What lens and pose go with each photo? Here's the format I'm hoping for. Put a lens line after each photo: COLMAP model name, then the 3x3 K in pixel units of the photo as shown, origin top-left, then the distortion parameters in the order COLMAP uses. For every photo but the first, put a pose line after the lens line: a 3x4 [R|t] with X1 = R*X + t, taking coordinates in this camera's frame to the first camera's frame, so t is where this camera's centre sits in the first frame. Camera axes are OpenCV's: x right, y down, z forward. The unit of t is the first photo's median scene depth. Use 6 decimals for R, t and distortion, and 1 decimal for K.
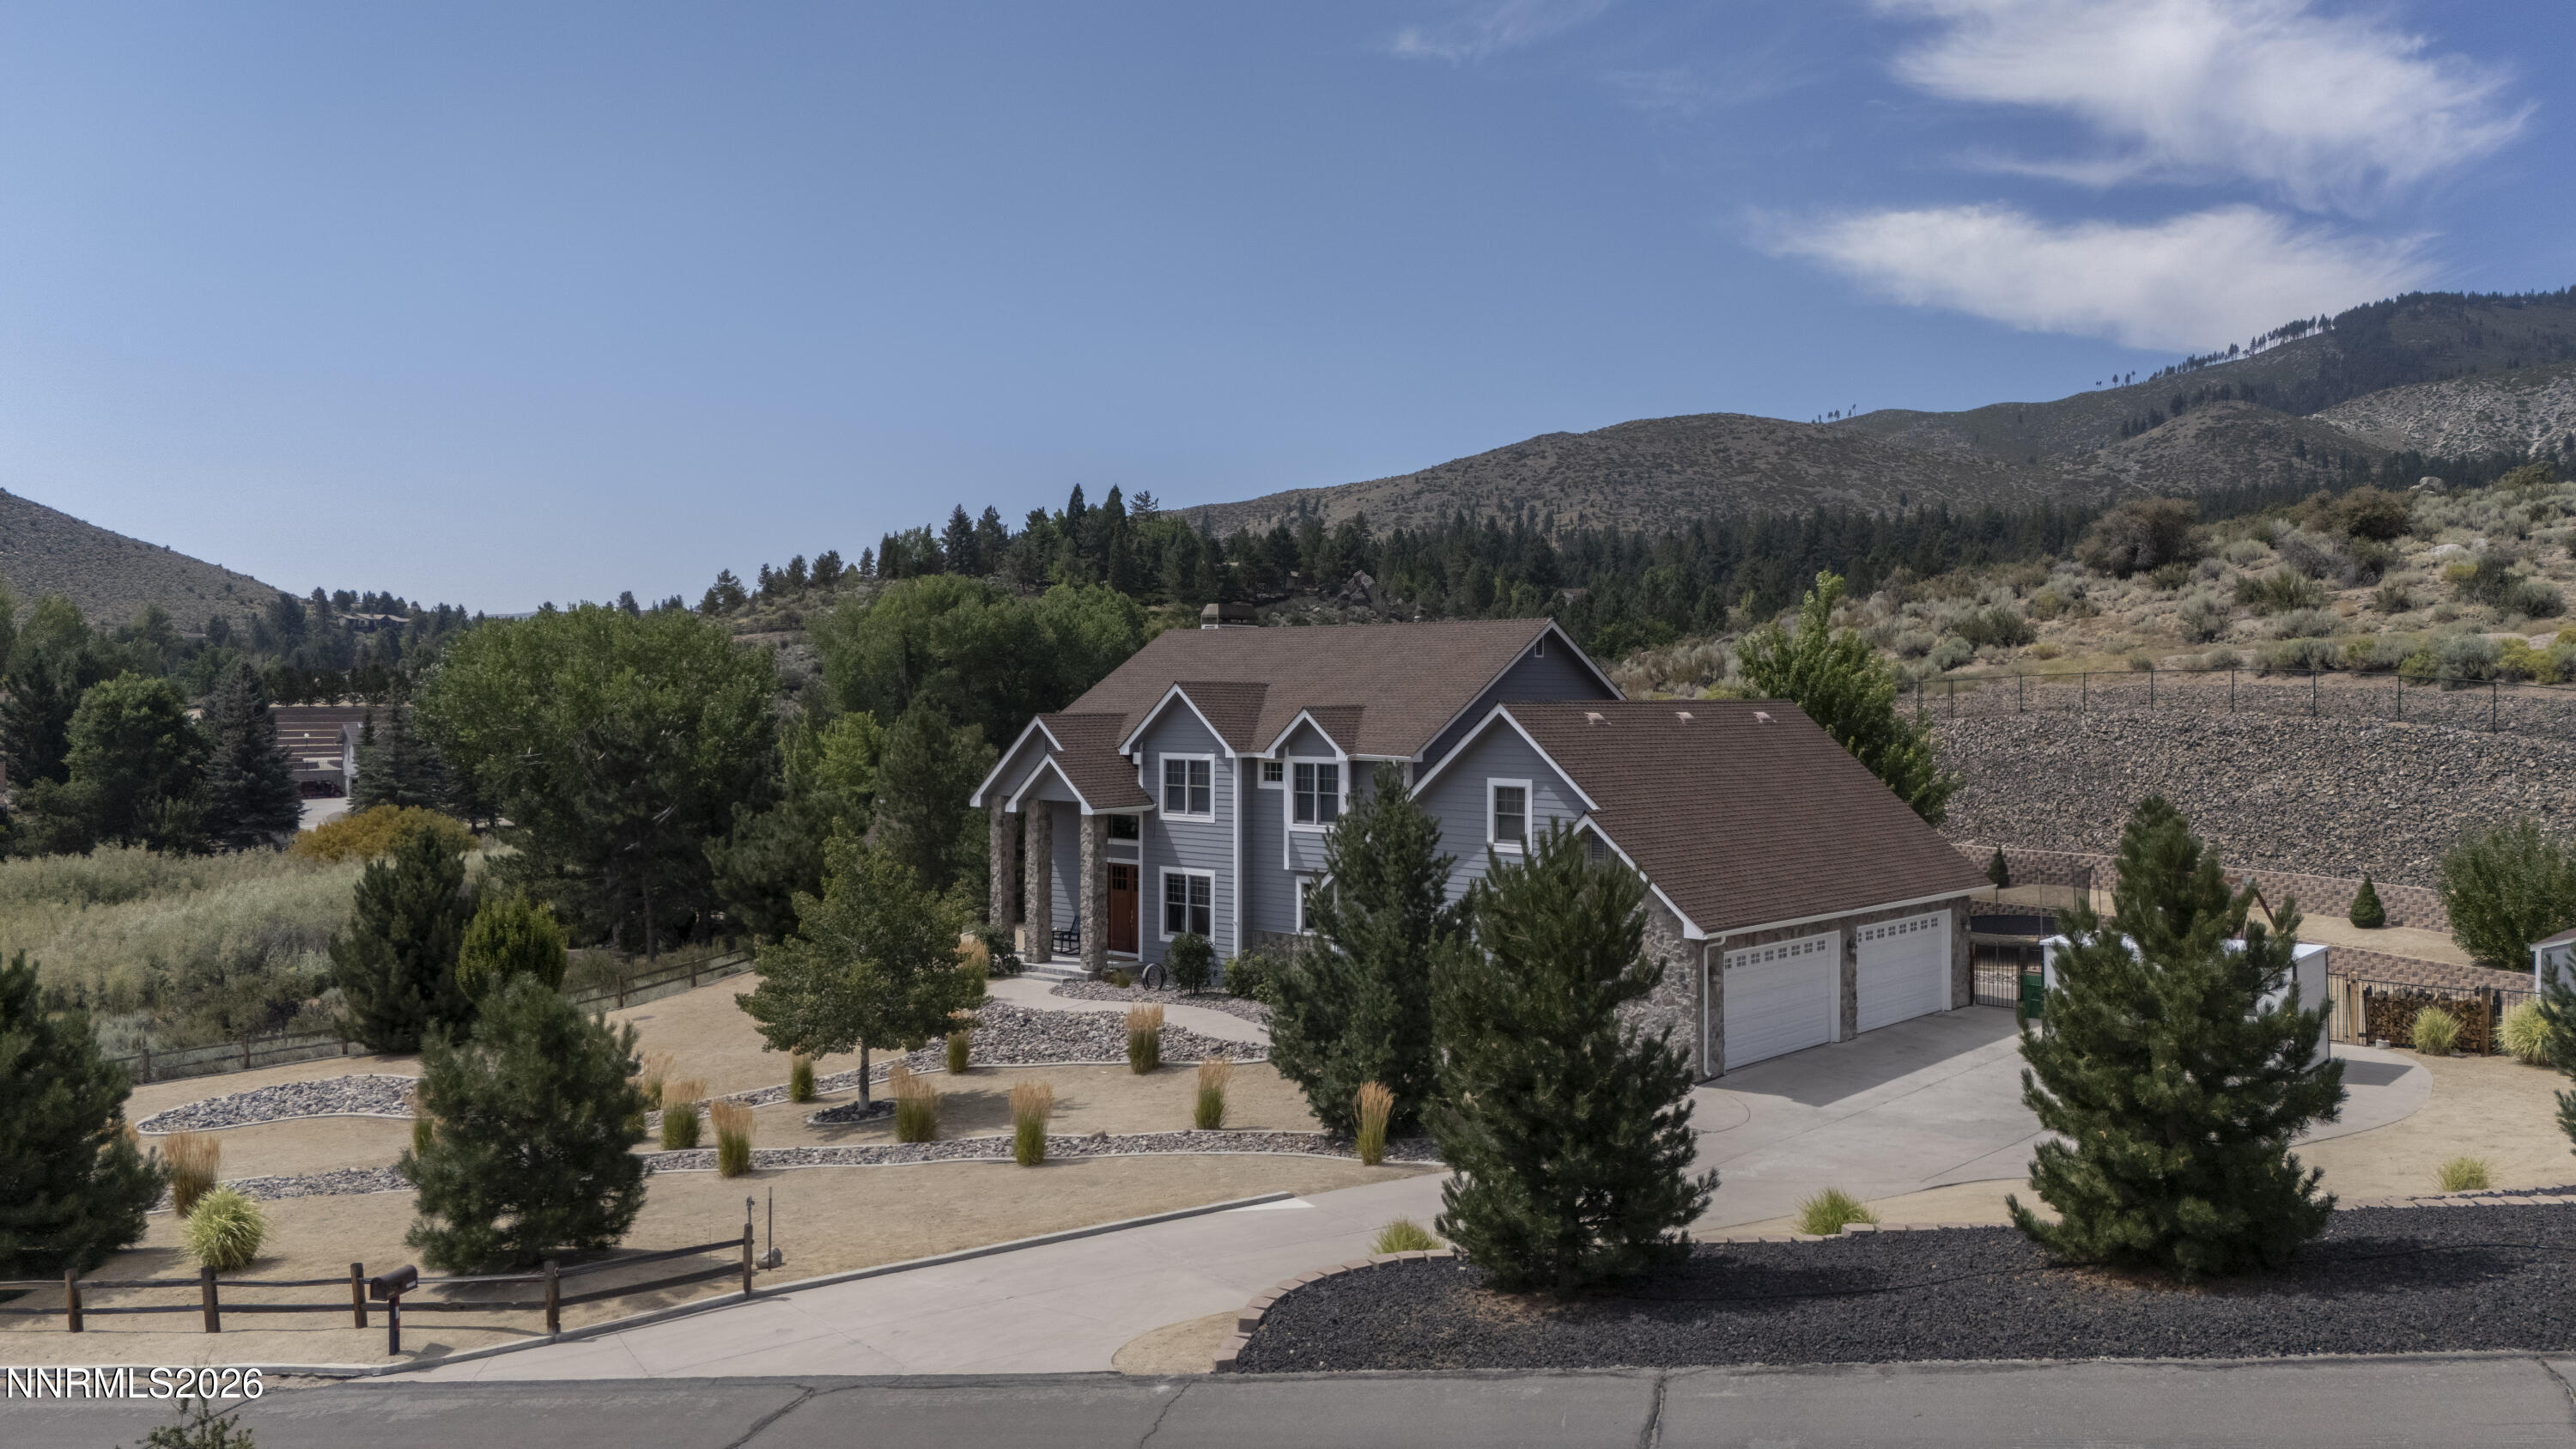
lens RADIAL K [[1850.2, 0, 1301.6], [0, 1850.2, 729.6], [0, 0, 1]] dist [0.057562, -0.037051]
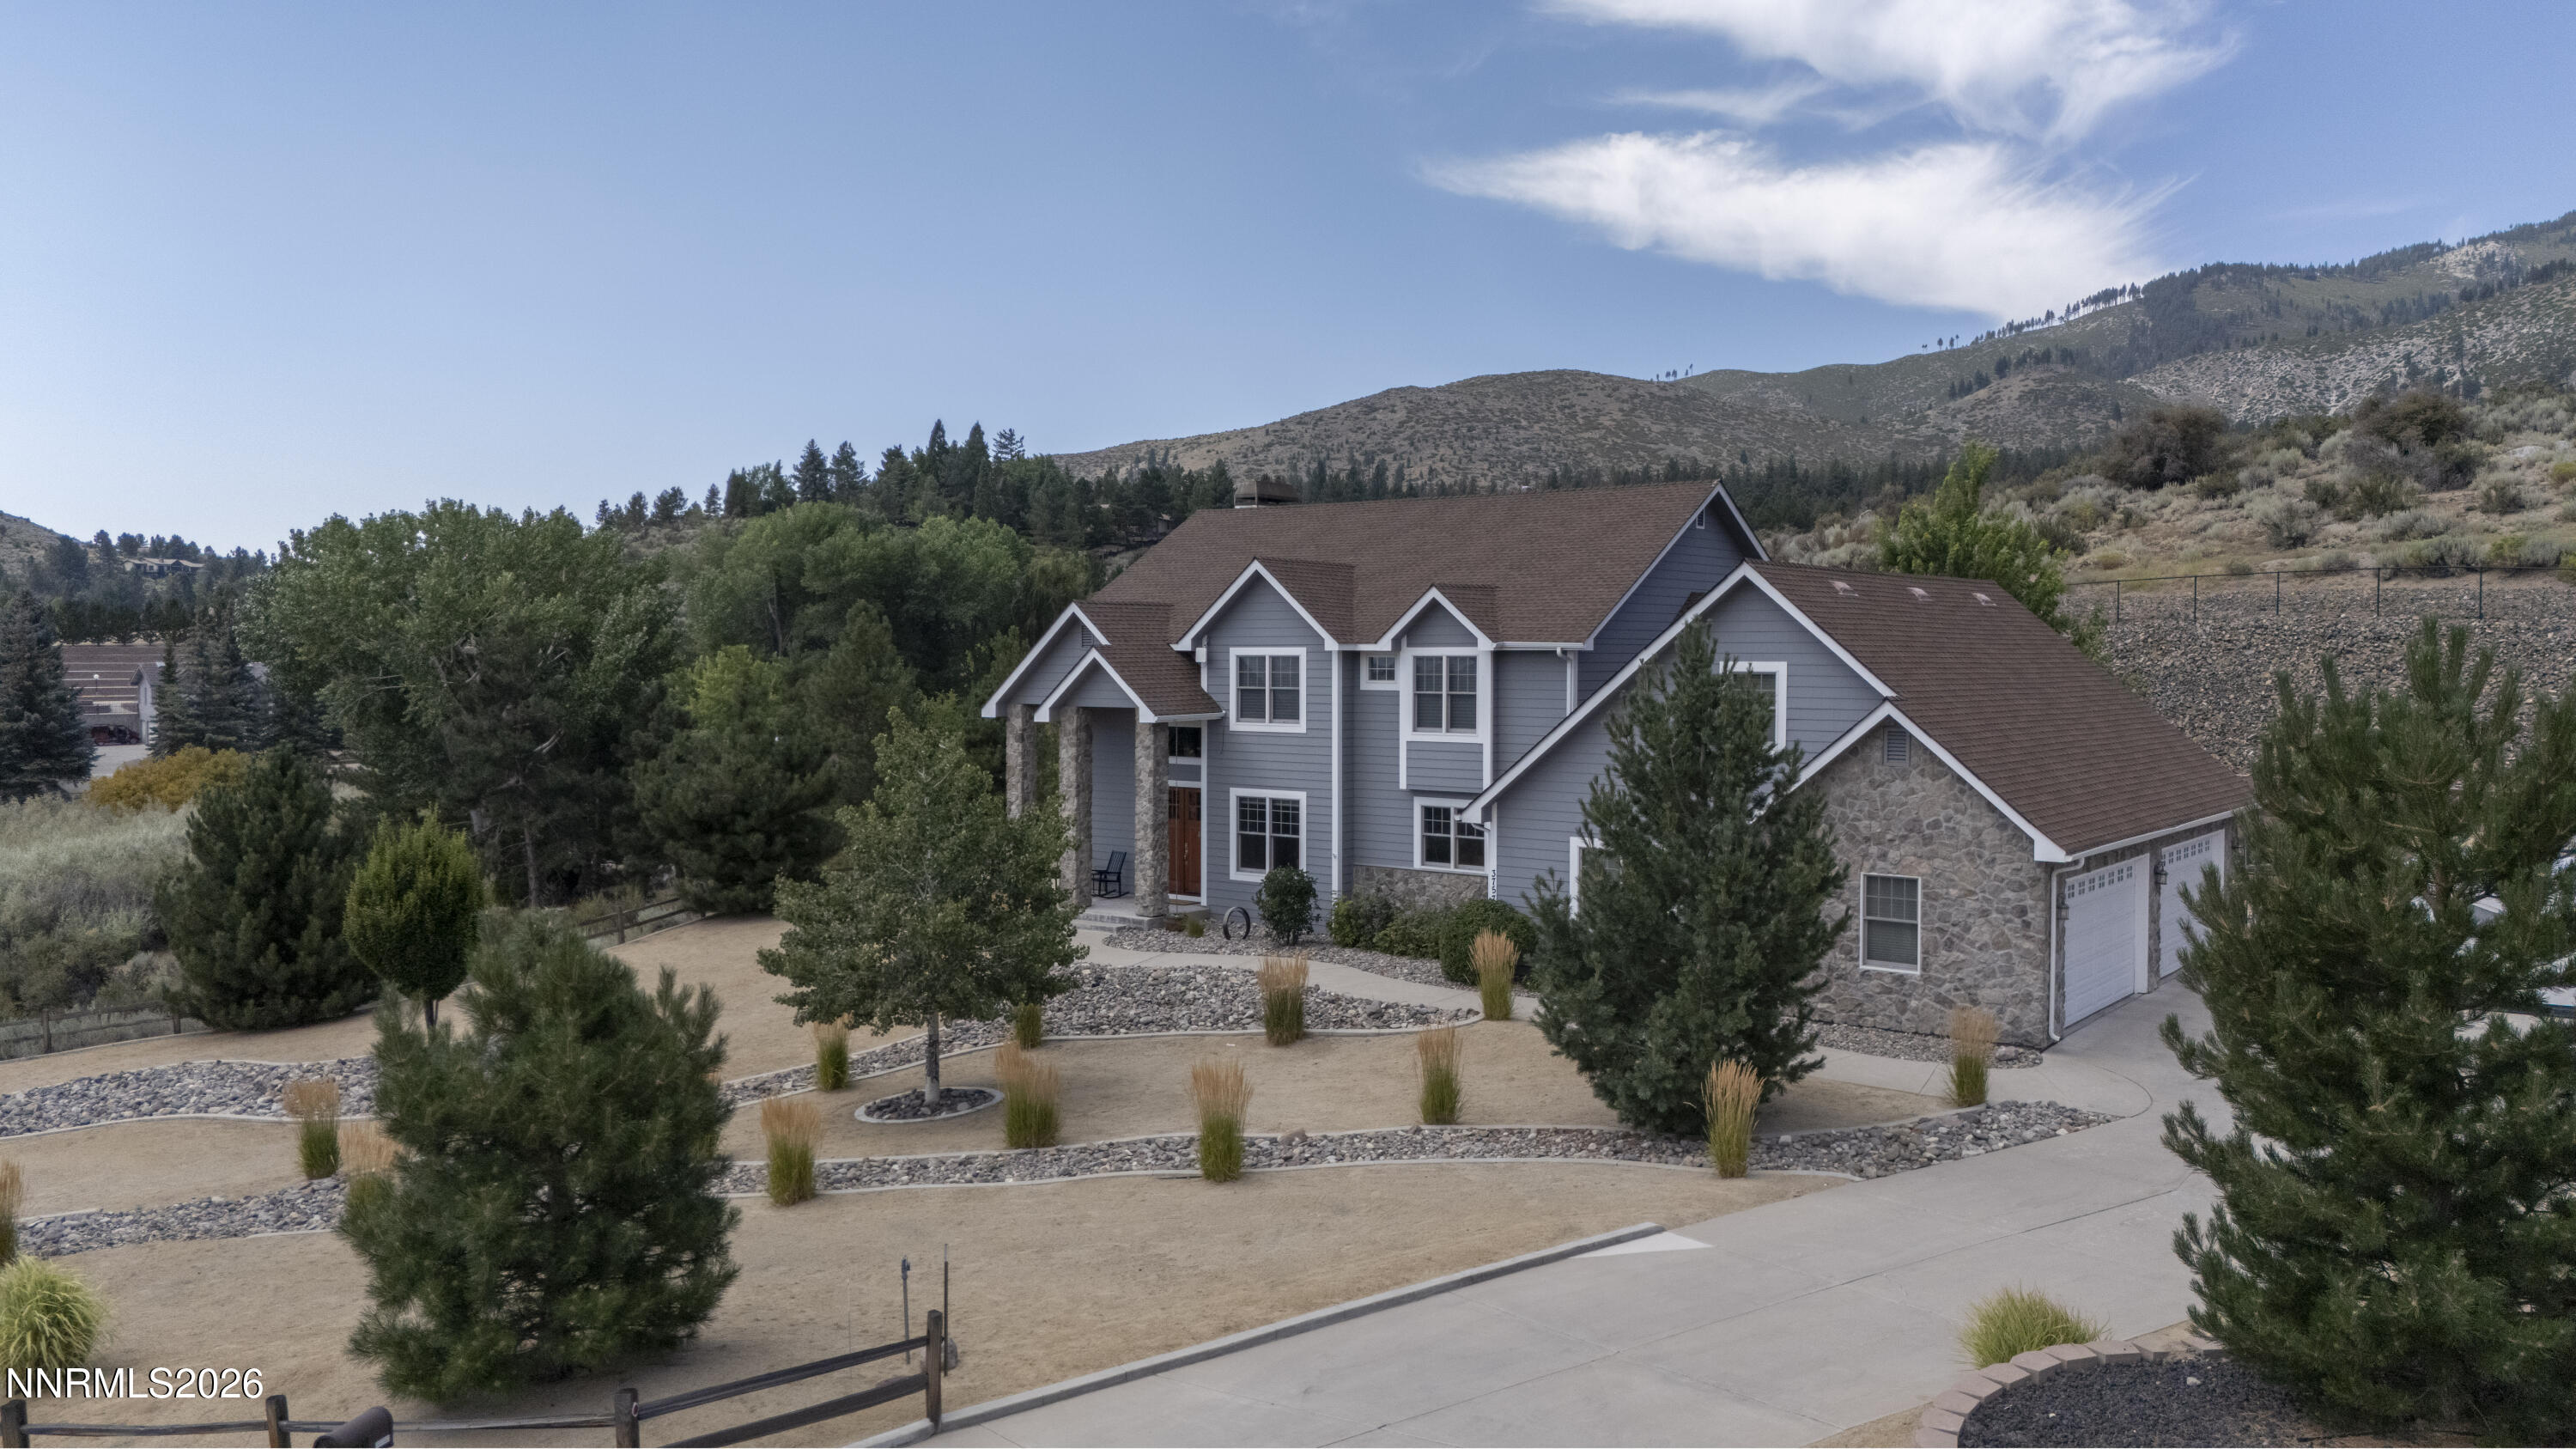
lens RADIAL K [[1850.2, 0, 1294.8], [0, 1850.2, 738.1], [0, 0, 1]] dist [0.057562, -0.037051]
pose [[0.996686, -0.002691, 0.081302, -0.086420], [0.000389, 0.999599, 0.028316, 0.022111], [-0.081346, -0.028191, 0.996287, 0.145050]]
